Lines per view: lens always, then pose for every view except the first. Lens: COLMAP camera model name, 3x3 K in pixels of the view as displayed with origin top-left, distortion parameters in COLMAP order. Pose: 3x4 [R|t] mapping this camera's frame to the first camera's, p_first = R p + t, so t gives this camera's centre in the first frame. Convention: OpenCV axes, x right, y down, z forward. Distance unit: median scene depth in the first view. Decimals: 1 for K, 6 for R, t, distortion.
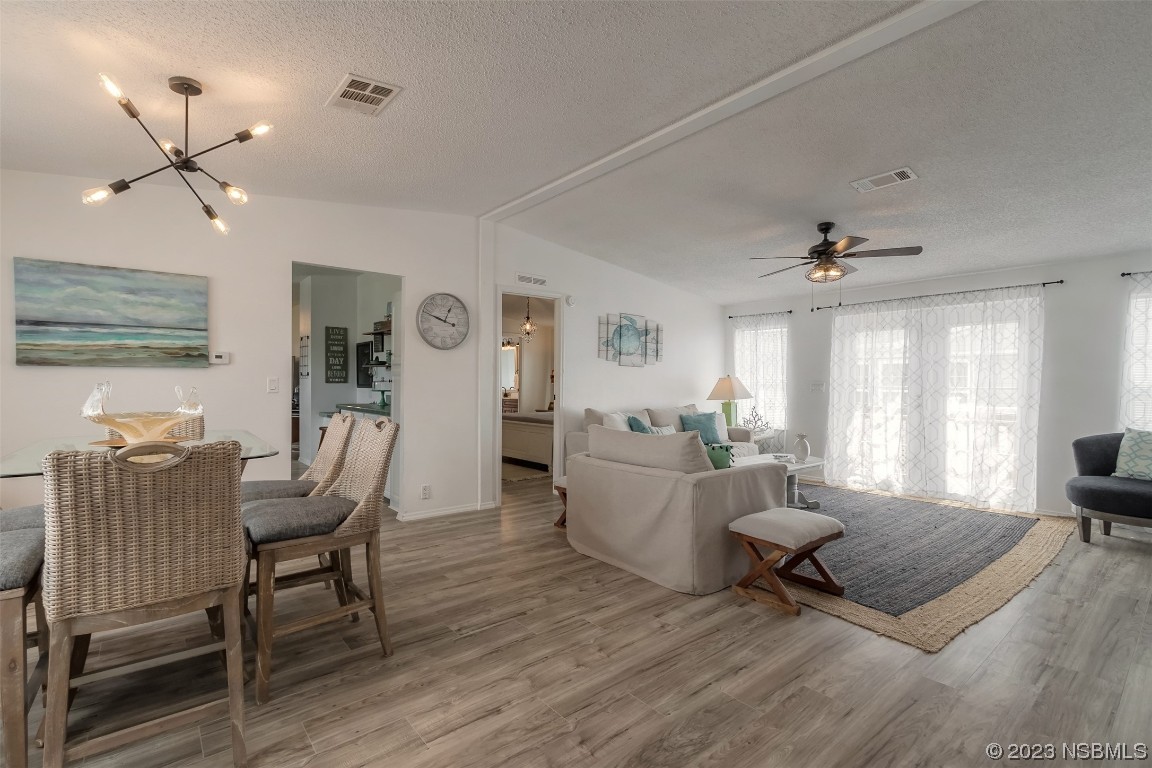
lens RADIAL K [[522.6, 0, 558.5], [0, 522.6, 383.8], [0, 0, 1]] dist [0.001758, -0.001314]
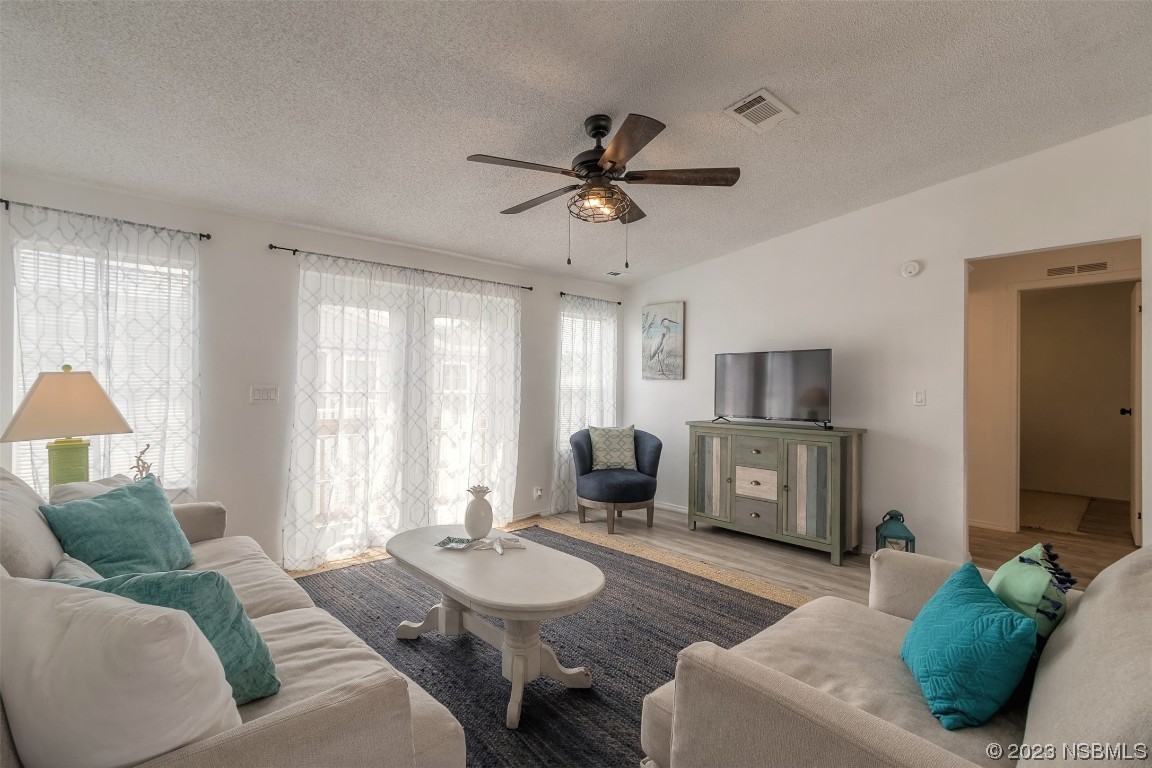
lens RADIAL K [[522.6, 0, 558.5], [0, 522.6, 383.8], [0, 0, 1]] dist [0.001758, -0.001314]
pose [[-0.047434, -0.002953, 0.998870, -0.058028], [-0.009466, 0.999952, 0.002507, -0.010107], [-0.998830, -0.009336, -0.047459, 0.862136]]
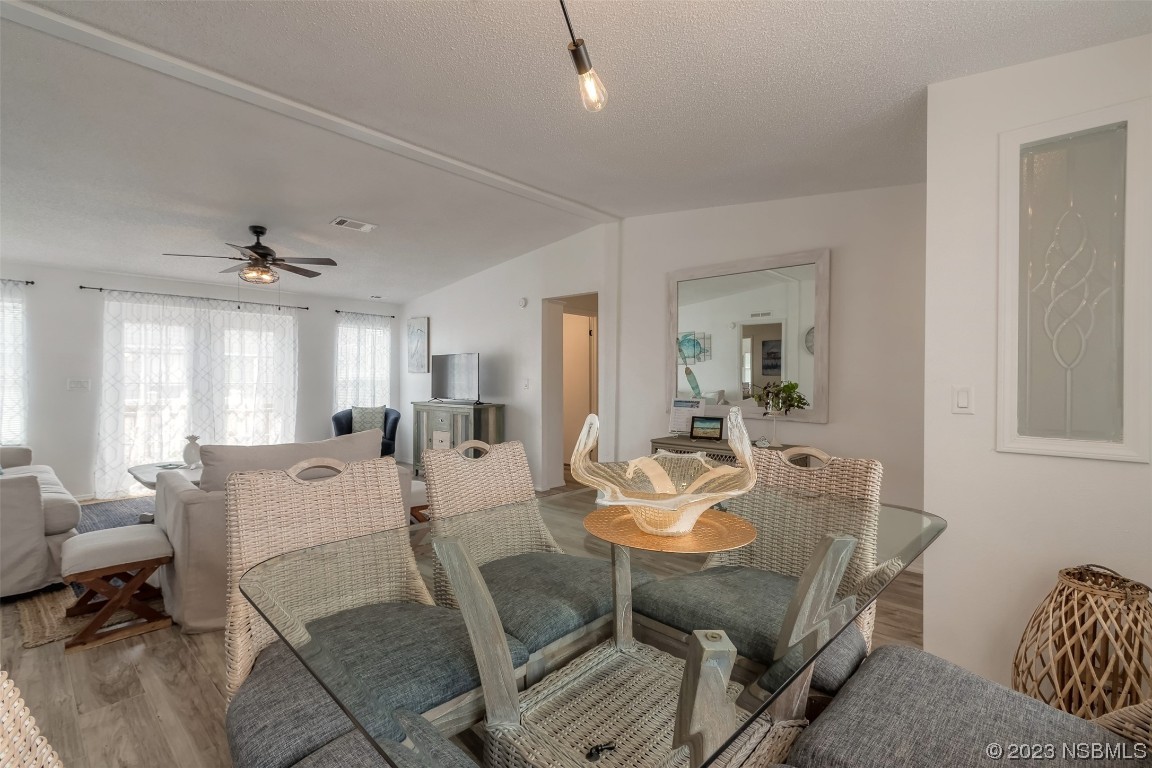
lens RADIAL K [[522.6, 0, 558.5], [0, 522.6, 383.8], [0, 0, 1]] dist [0.001758, -0.001314]
pose [[-0.137761, -0.016479, 0.990328, -0.484157], [-0.004486, 0.999862, 0.016013, -0.012397], [-0.990455, -0.002236, -0.137815, 0.445617]]
